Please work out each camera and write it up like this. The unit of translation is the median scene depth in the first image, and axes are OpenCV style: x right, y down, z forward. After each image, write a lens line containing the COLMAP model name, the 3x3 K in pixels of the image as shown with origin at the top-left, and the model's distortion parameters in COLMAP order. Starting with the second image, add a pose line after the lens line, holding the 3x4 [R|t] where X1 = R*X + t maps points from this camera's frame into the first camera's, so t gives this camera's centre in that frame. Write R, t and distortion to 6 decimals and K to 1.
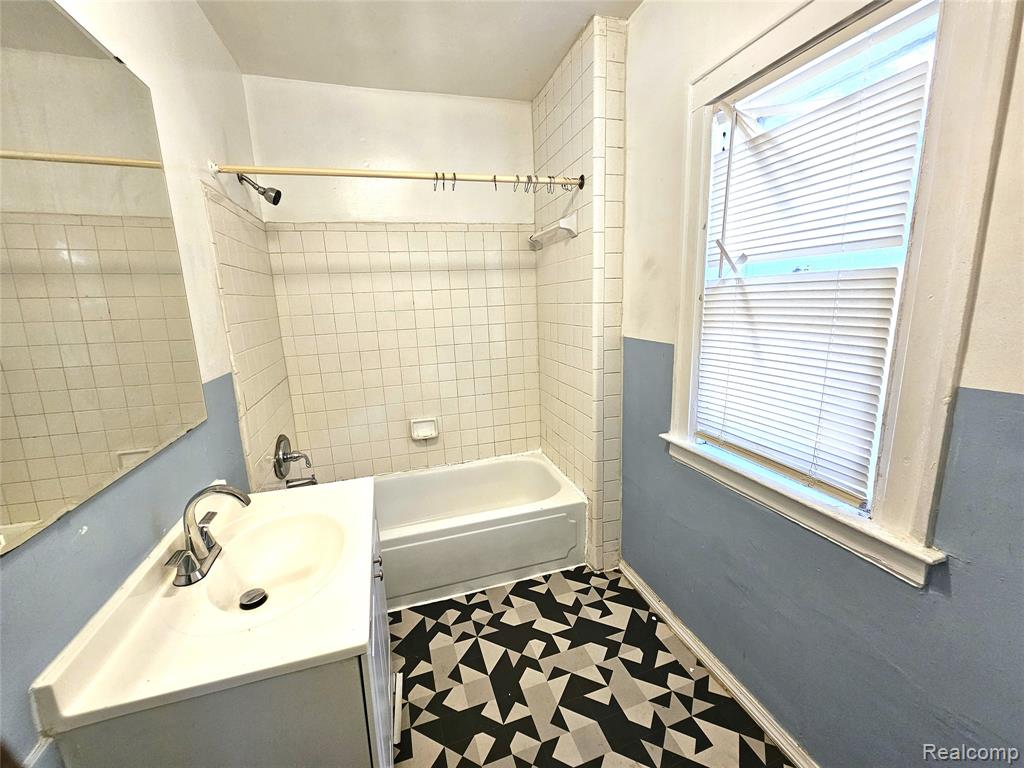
lens RADIAL K [[419.6, 0, 514.5], [0, 419.6, 387.1], [0, 0, 1]] dist [-0.000609, 0.000575]
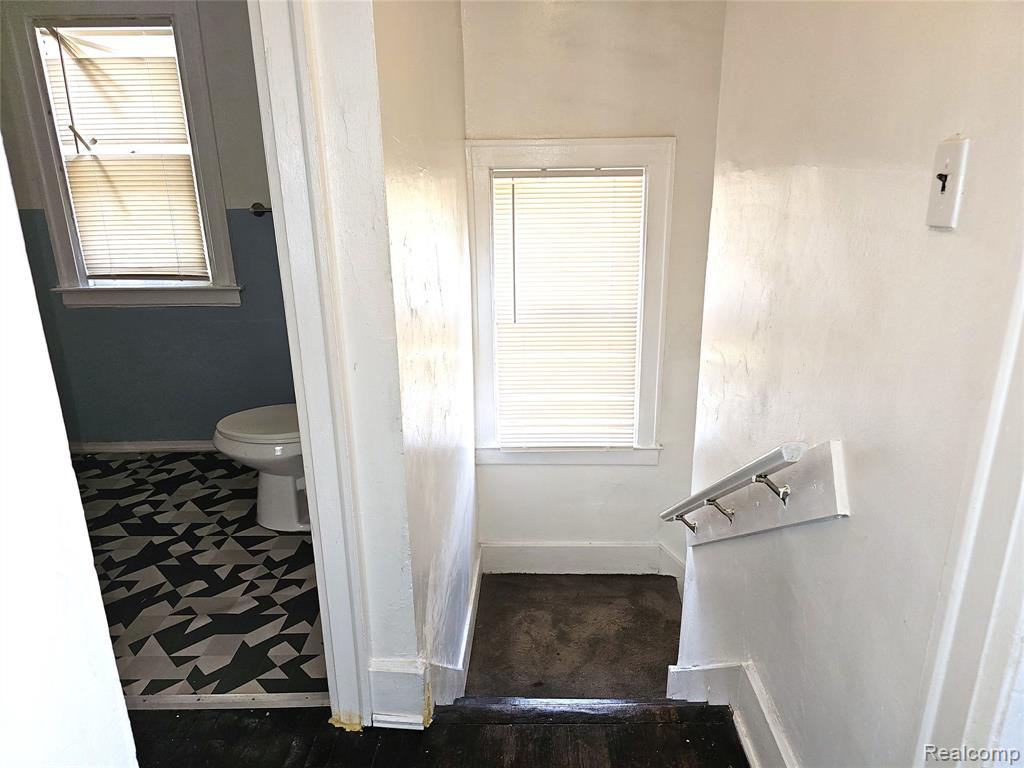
lens RADIAL K [[694.4, 0, 510.7], [0, 694.4, 386.8], [0, 0, 1]] dist [0.023713, -0.003224]
pose [[0.333015, -0.259516, 0.906506, -1.237183], [0.192294, 0.959867, 0.204151, 0.257465], [-0.923106, 0.106330, 0.369554, -1.007924]]
